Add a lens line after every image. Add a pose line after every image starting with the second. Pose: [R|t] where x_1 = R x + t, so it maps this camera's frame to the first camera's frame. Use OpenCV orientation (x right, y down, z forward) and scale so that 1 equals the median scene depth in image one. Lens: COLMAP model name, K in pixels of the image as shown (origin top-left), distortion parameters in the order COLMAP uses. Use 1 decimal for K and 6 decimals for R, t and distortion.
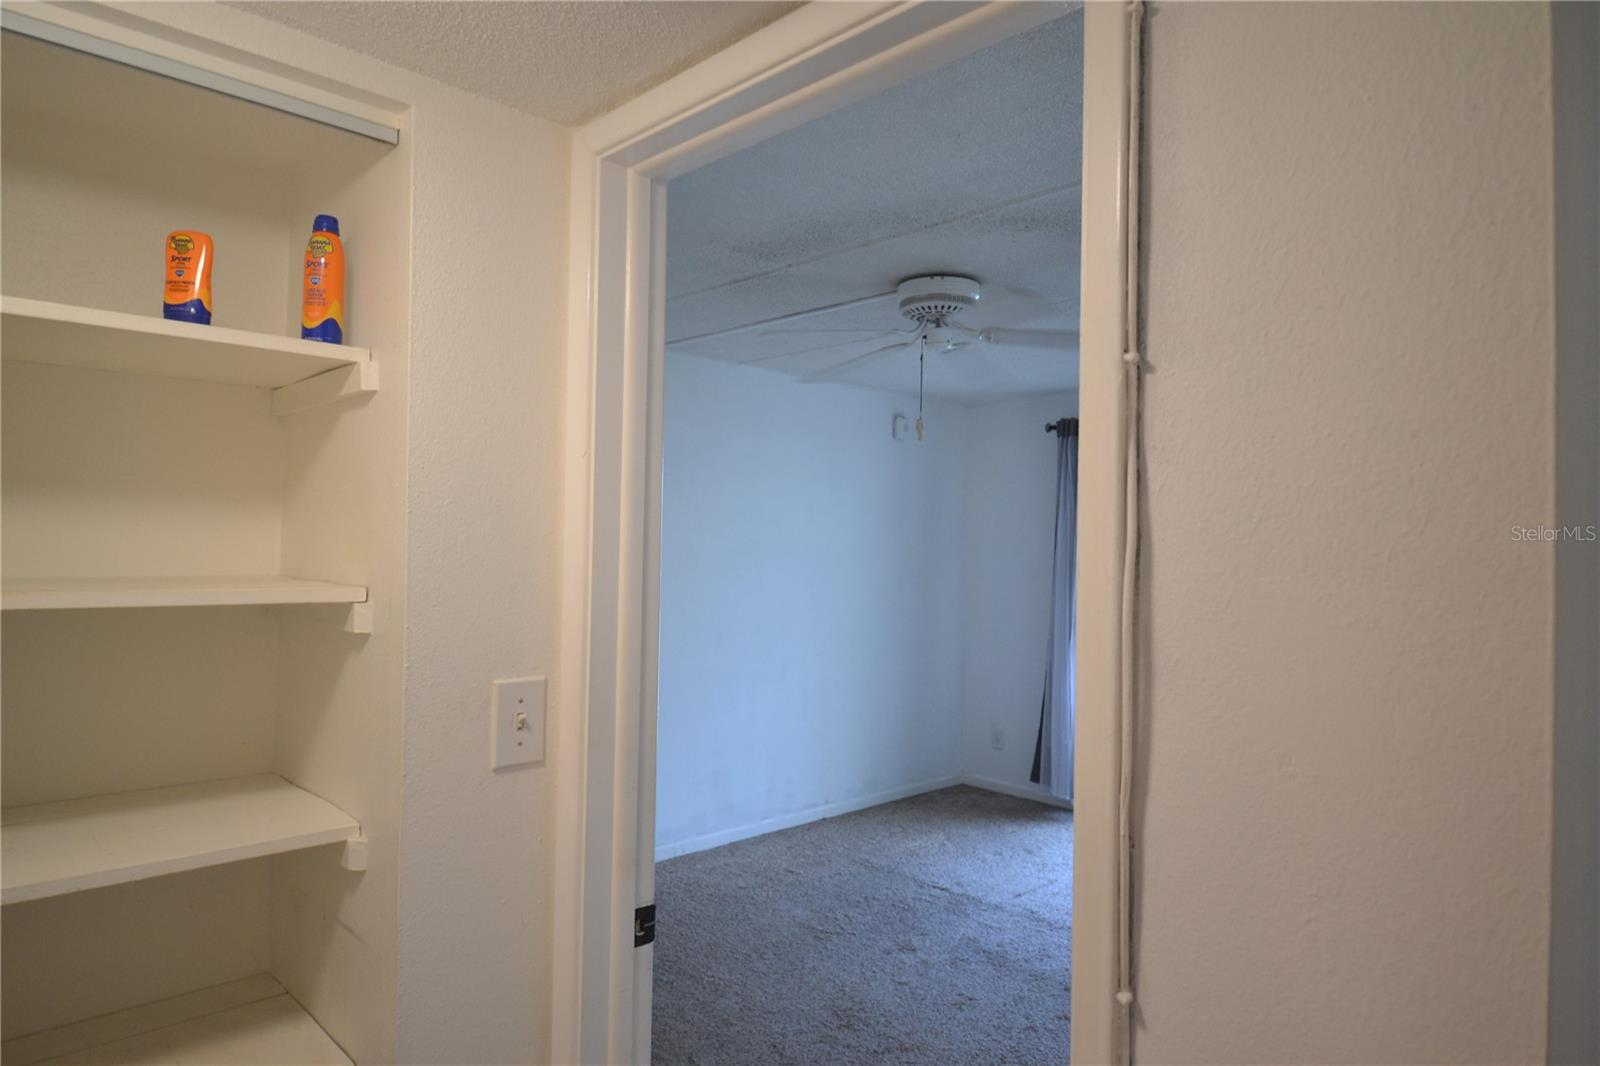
lens RADIAL K [[977.1, 0, 794.8], [0, 977.1, 525.7], [0, 0, 1]] dist [0.035288, -0.045172]
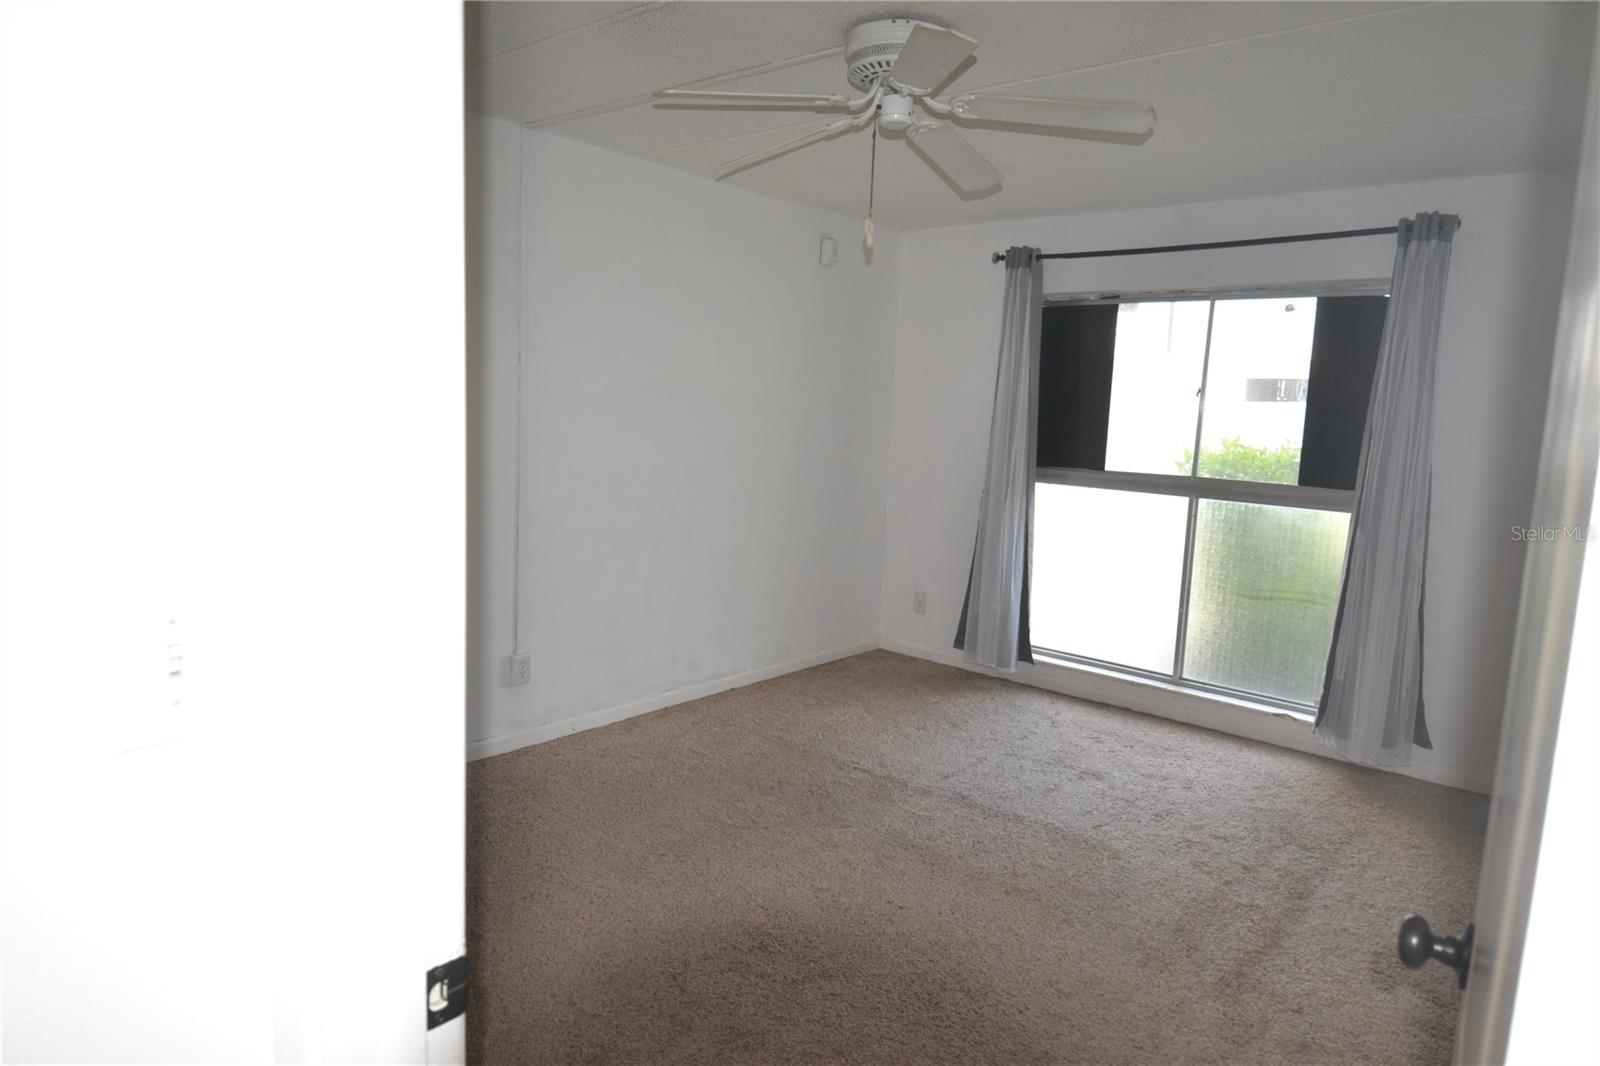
lens RADIAL K [[977.1, 0, 802.4], [0, 977.1, 529.9], [0, 0, 1]] dist [0.035288, -0.045172]
pose [[0.994468, 0.012151, 0.104336, -0.003236], [-0.028150, 0.987784, 0.153267, 0.018427], [-0.101199, -0.155356, 0.982661, 0.194042]]
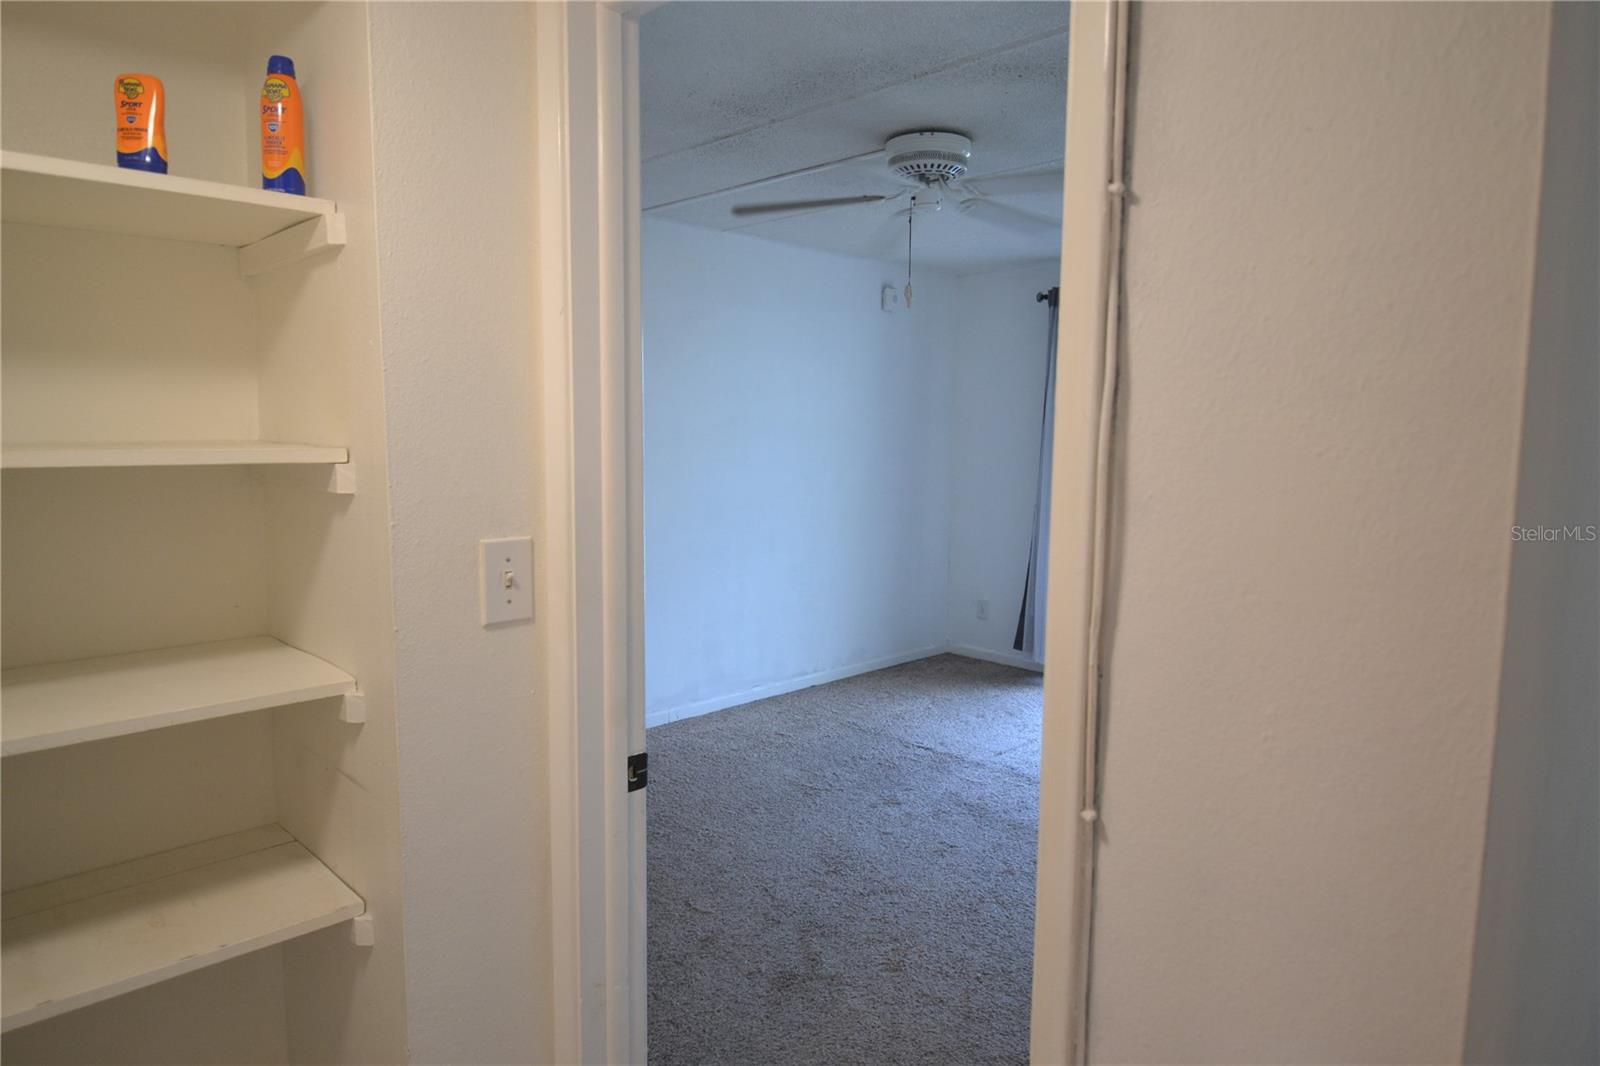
lens RADIAL K [[977.1, 0, 795.6], [0, 977.1, 525.8], [0, 0, 1]] dist [0.035288, -0.045172]
pose [[0.999901, -0.008996, 0.010783, 0.002746], [0.007613, 0.992494, 0.122052, 0.009325], [-0.011800, -0.121958, 0.992465, -0.001099]]
